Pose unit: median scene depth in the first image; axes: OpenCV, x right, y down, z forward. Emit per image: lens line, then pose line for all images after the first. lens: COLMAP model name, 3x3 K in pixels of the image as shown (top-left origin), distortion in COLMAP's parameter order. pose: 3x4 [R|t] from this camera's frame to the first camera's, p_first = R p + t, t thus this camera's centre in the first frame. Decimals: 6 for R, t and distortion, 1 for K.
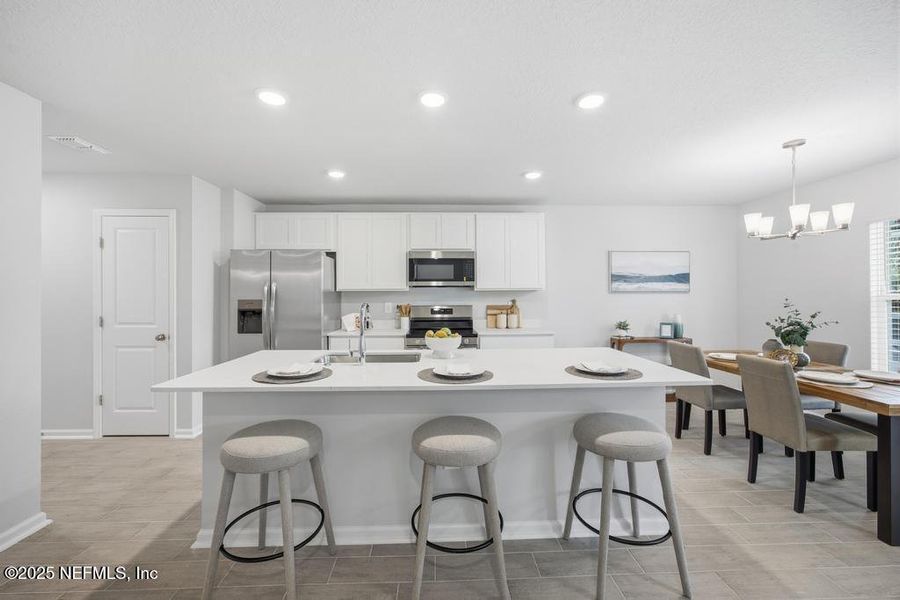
lens RADIAL K [[361.9, 0, 448.0], [0, 361.9, 292.9], [0, 0, 1]] dist [-0.021060, -0.000071]
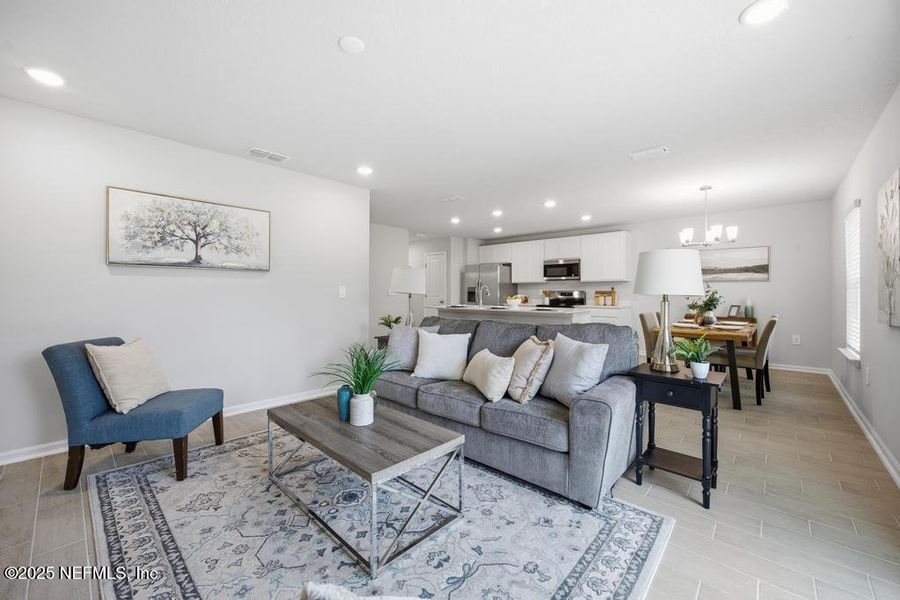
lens RADIAL K [[361.9, 0, 448.0], [0, 361.9, 292.9], [0, 0, 1]] dist [-0.021060, -0.000071]
pose [[0.710375, 0.005891, -0.703799, 0.830618], [0.001580, 0.999949, 0.009965, 0.028541], [0.703822, -0.008191, 0.710329, -0.642208]]
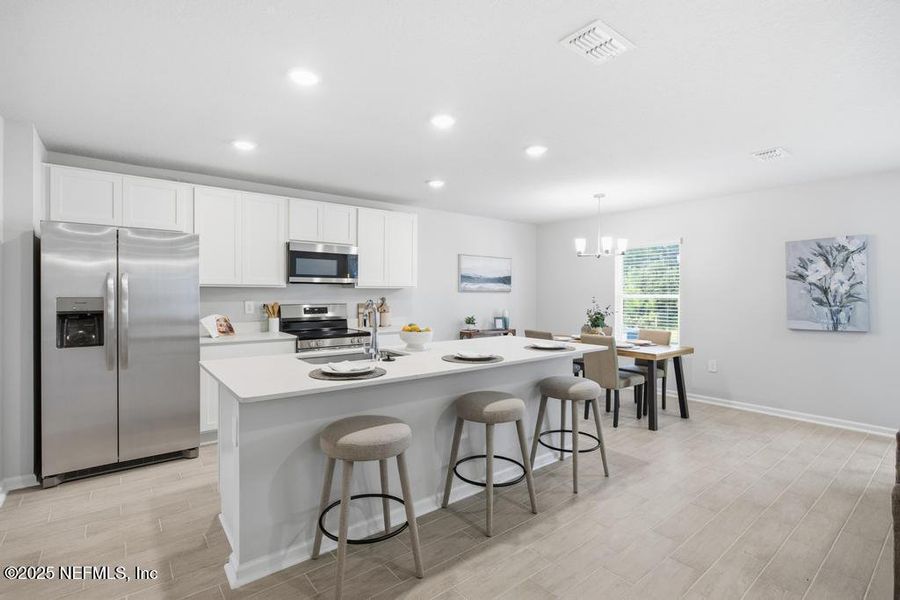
lens RADIAL K [[418.2, 0, 448.6], [0, 418.2, 306.6], [0, 0, 1]] dist [-0.030337, 0.000097]
pose [[0.799127, -0.012685, 0.601028, -0.399636], [-0.011152, 0.999293, 0.035918, -0.000187], [-0.601058, -0.035405, 0.798420, -0.036703]]
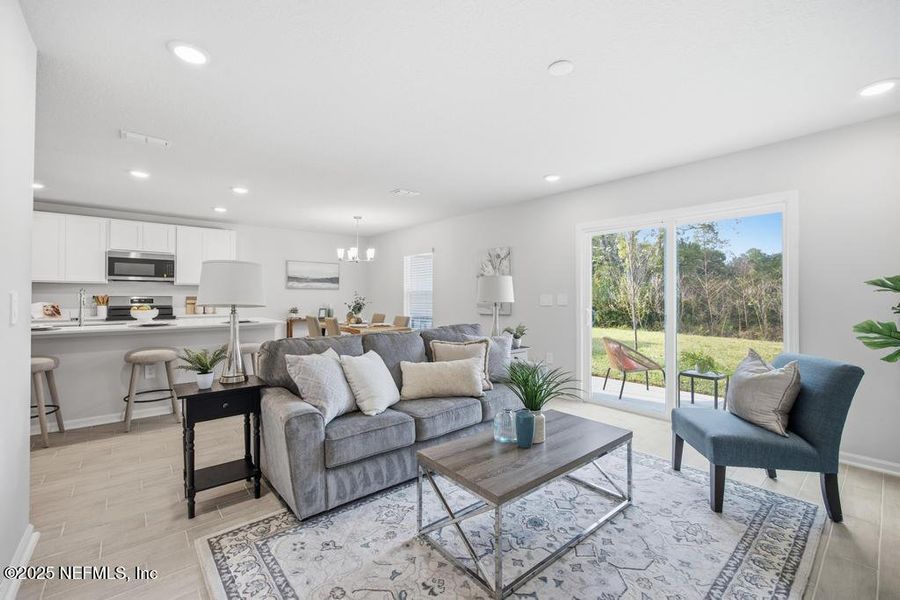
lens RADIAL K [[380.1, 0, 455.0], [0, 380.1, 295.5], [0, 0, 1]] dist [-0.015887, 0.000159]
pose [[0.775004, 0.008654, 0.631897, 0.000091], [-0.011956, 0.999928, 0.000970, 0.019200], [-0.631843, -0.008307, 0.775052, -0.700639]]
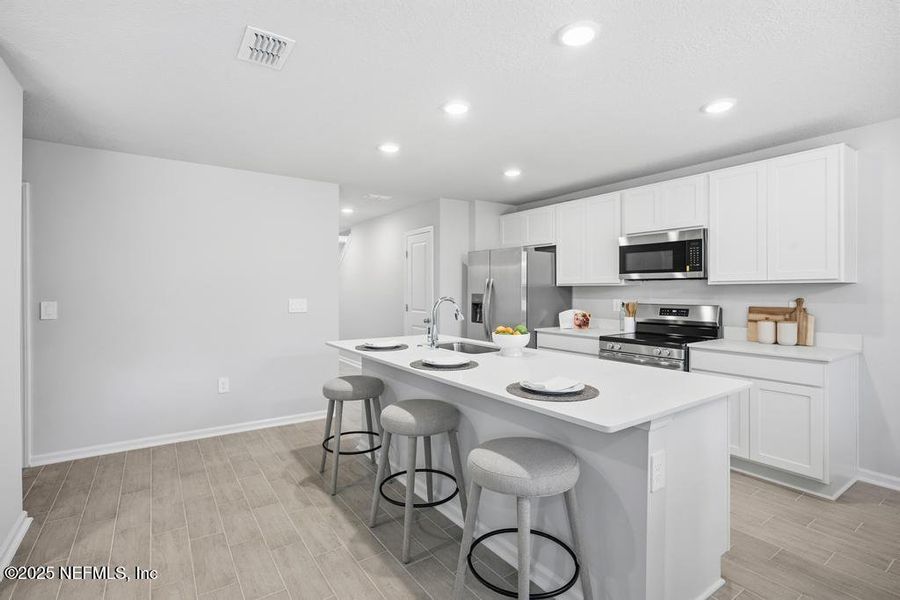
lens RADIAL K [[436.7, 0, 450.0], [0, 436.7, 300.0], [0, 0, 1]] dist [0.002442, 0.000249]
pose [[0.543577, 0.022441, -0.839059, 0.514777], [0.006210, 0.999508, 0.030755, -0.005194], [0.839336, -0.021928, 0.543170, 0.128471]]
